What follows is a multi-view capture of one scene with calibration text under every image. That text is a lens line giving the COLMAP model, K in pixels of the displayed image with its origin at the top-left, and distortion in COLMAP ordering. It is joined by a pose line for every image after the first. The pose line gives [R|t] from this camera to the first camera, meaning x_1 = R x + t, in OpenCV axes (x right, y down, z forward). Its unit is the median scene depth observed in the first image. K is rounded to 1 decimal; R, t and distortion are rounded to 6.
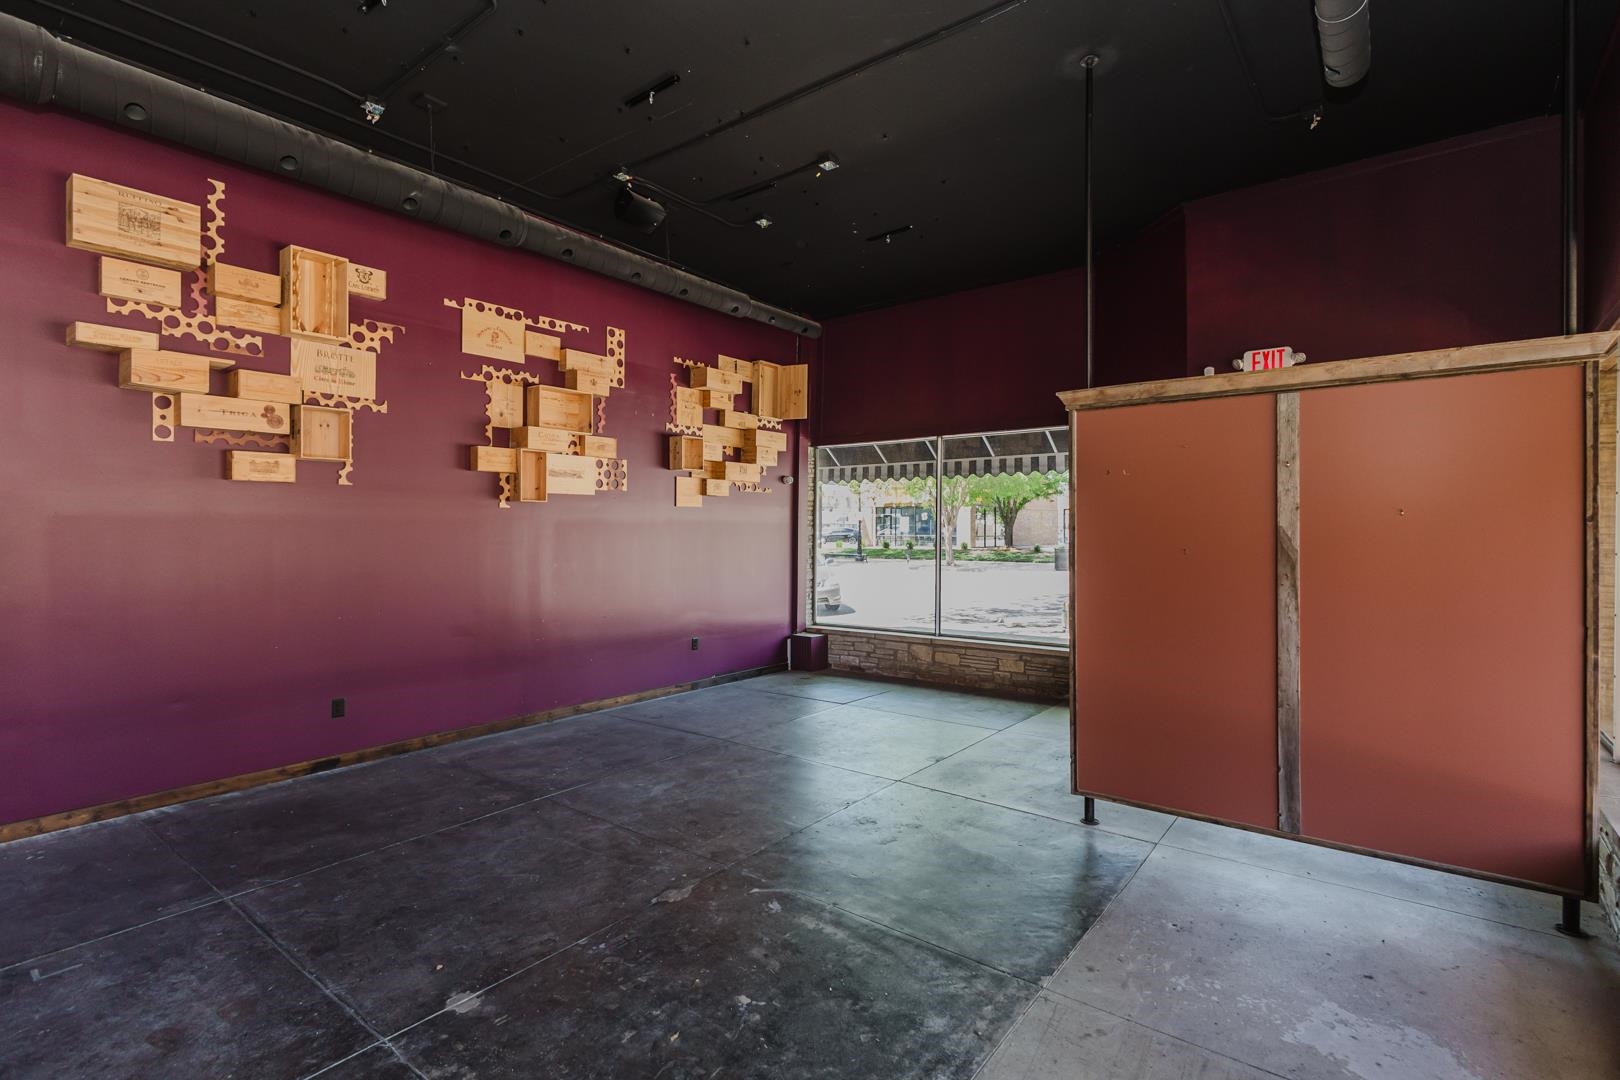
lens RADIAL K [[793.8, 0, 822.6], [0, 793.8, 499.2], [0, 0, 1]] dist [0.009937, -0.002245]
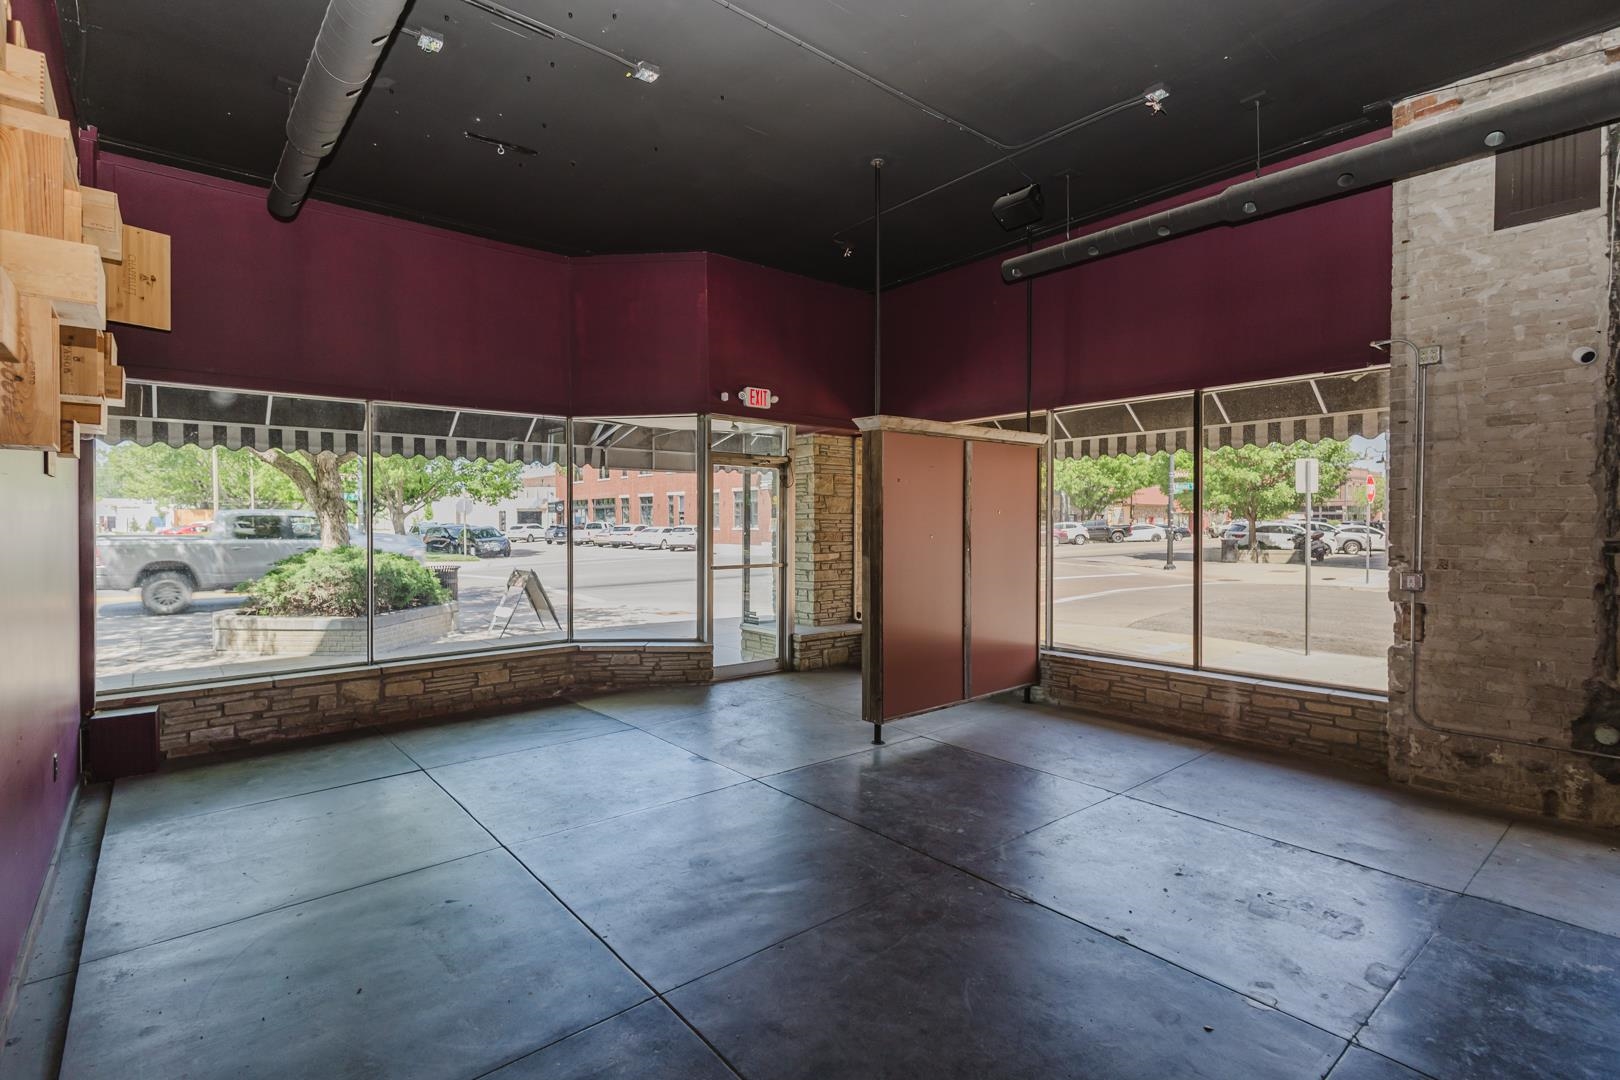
lens RADIAL K [[766.6, 0, 809.8], [0, 766.6, 527.1], [0, 0, 1]] dist [0.010260, -0.000023]
pose [[0.209763, -0.008957, 0.977711, -0.667702], [-0.033161, 0.999318, 0.016269, 0.021075], [-0.977190, -0.035835, 0.209323, 0.611555]]
